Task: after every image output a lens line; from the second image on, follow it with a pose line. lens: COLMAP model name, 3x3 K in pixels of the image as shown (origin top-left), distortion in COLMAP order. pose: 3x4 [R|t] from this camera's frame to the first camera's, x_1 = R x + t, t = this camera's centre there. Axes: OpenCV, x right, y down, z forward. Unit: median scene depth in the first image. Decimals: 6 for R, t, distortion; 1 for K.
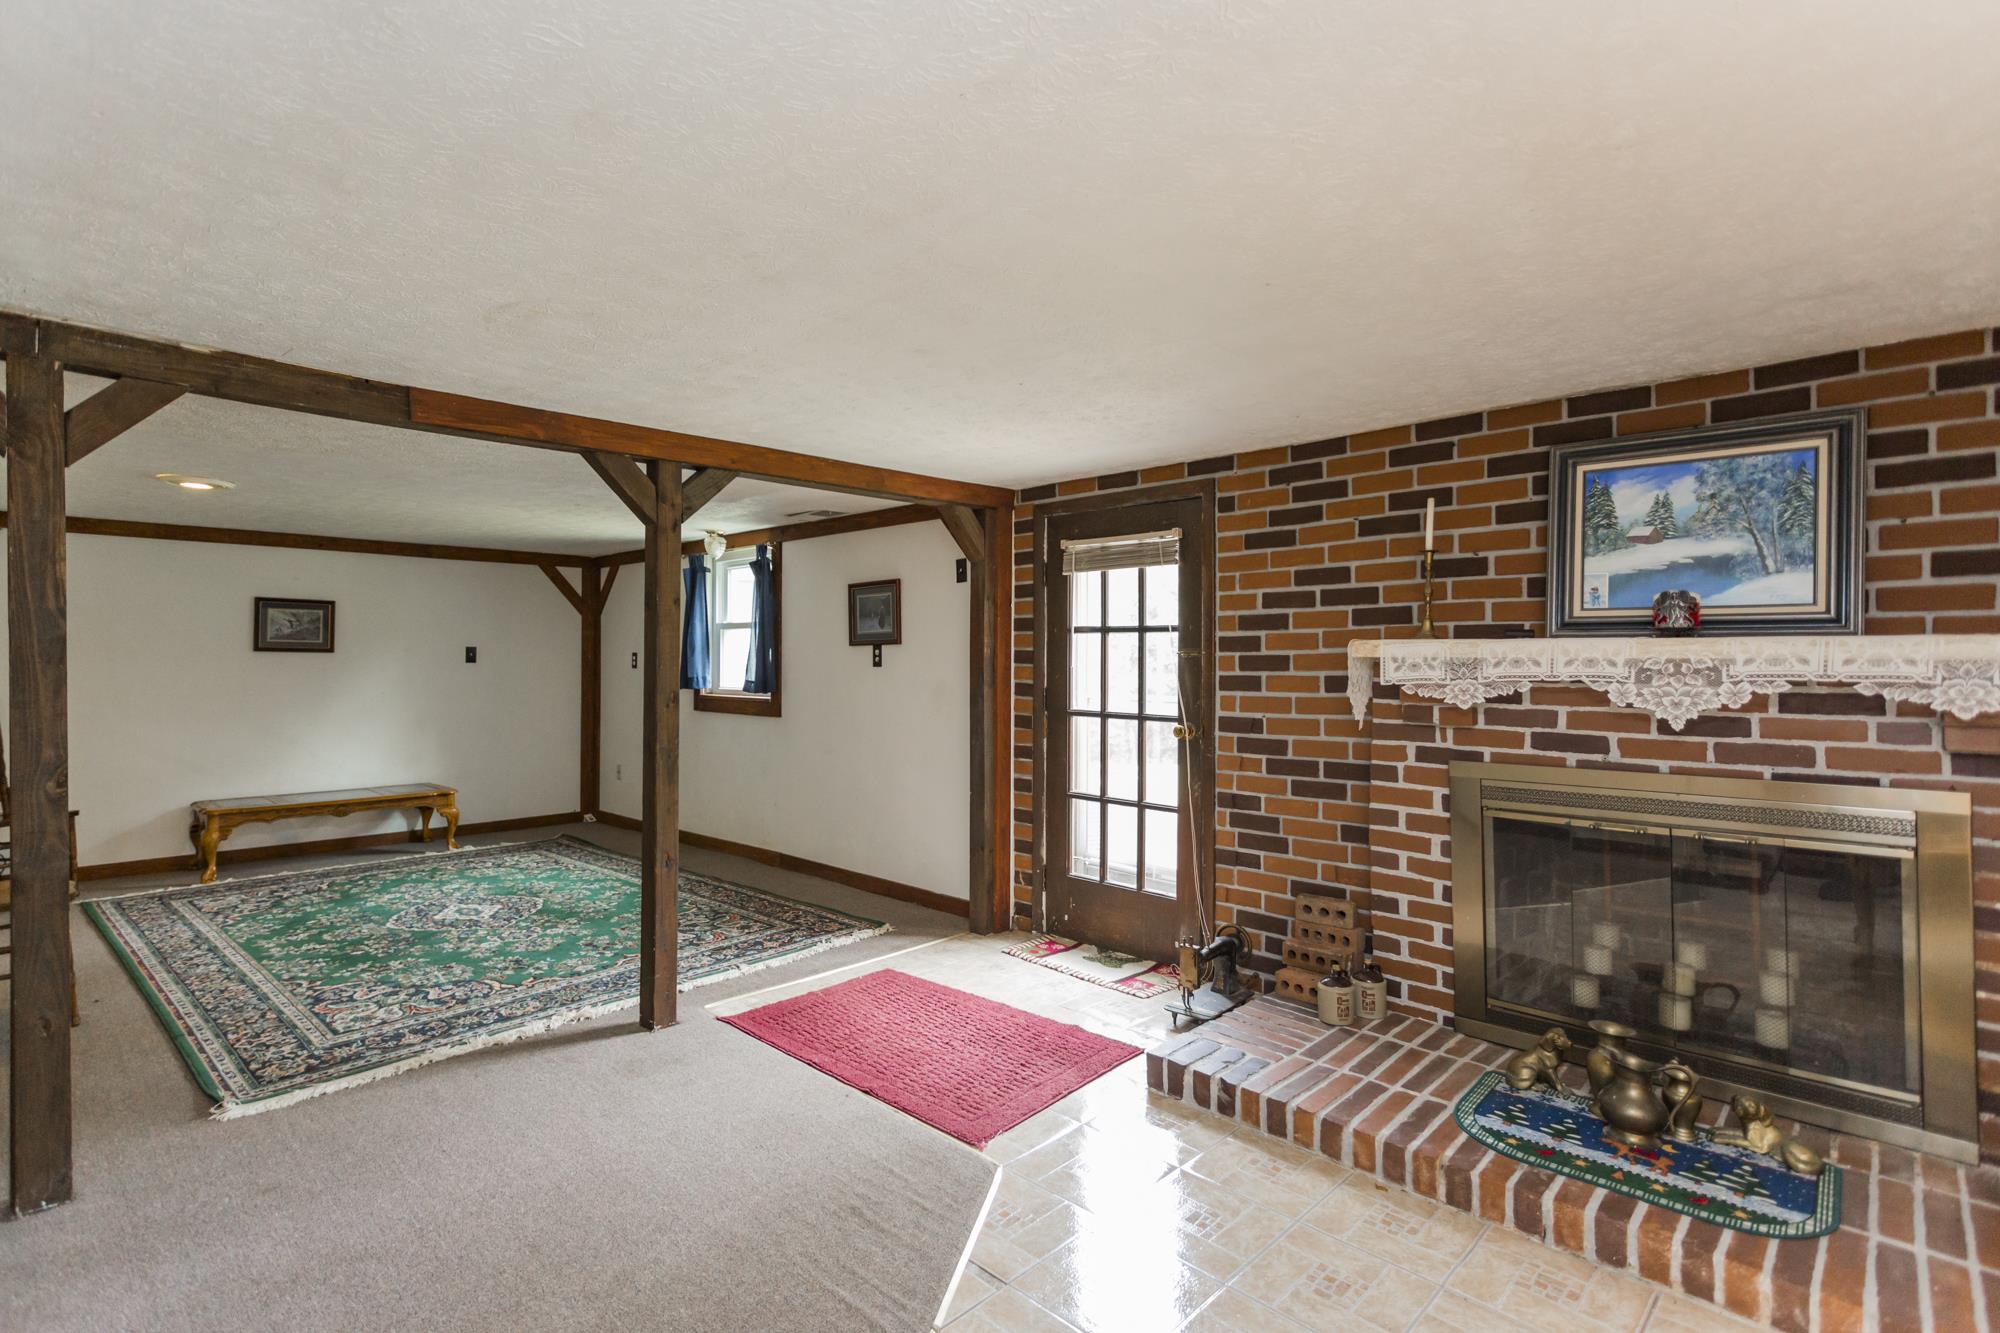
lens RADIAL K [[983.4, 0, 1016.3], [0, 983.4, 670.3], [0, 0, 1]] dist [0.016932, -0.000581]
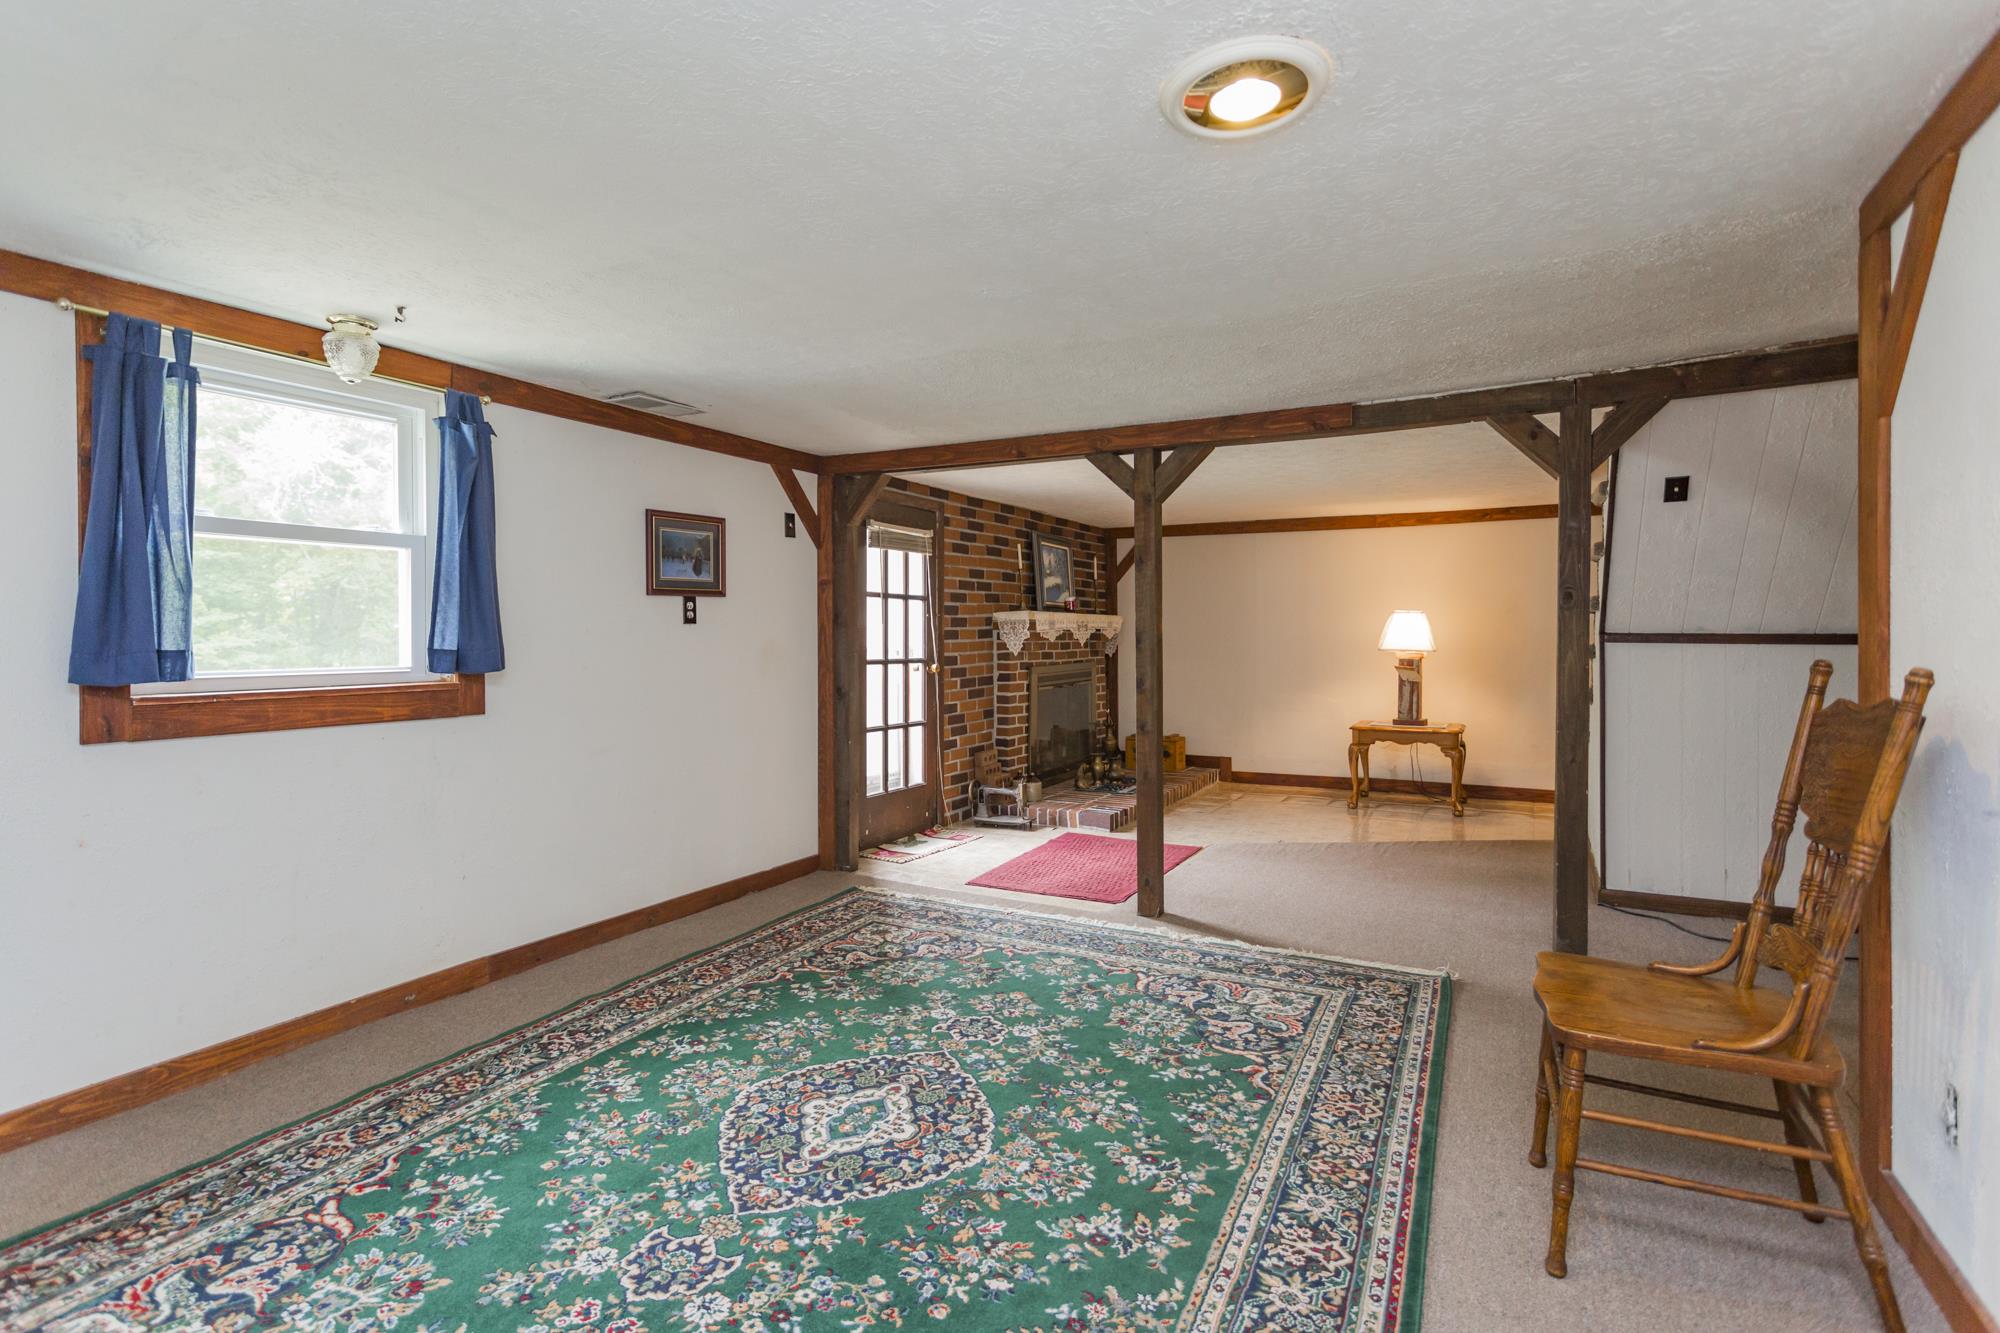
lens RADIAL K [[945.2, 0, 984.5], [0, 945.2, 668.3], [0, 0, 1]] dist [0.002552, 0.000512]
pose [[-0.250680, -0.035581, 0.967416, -1.178042], [0.016001, 0.999036, 0.040890, 0.005611], [-0.967938, 0.025730, -0.249869, 1.224603]]
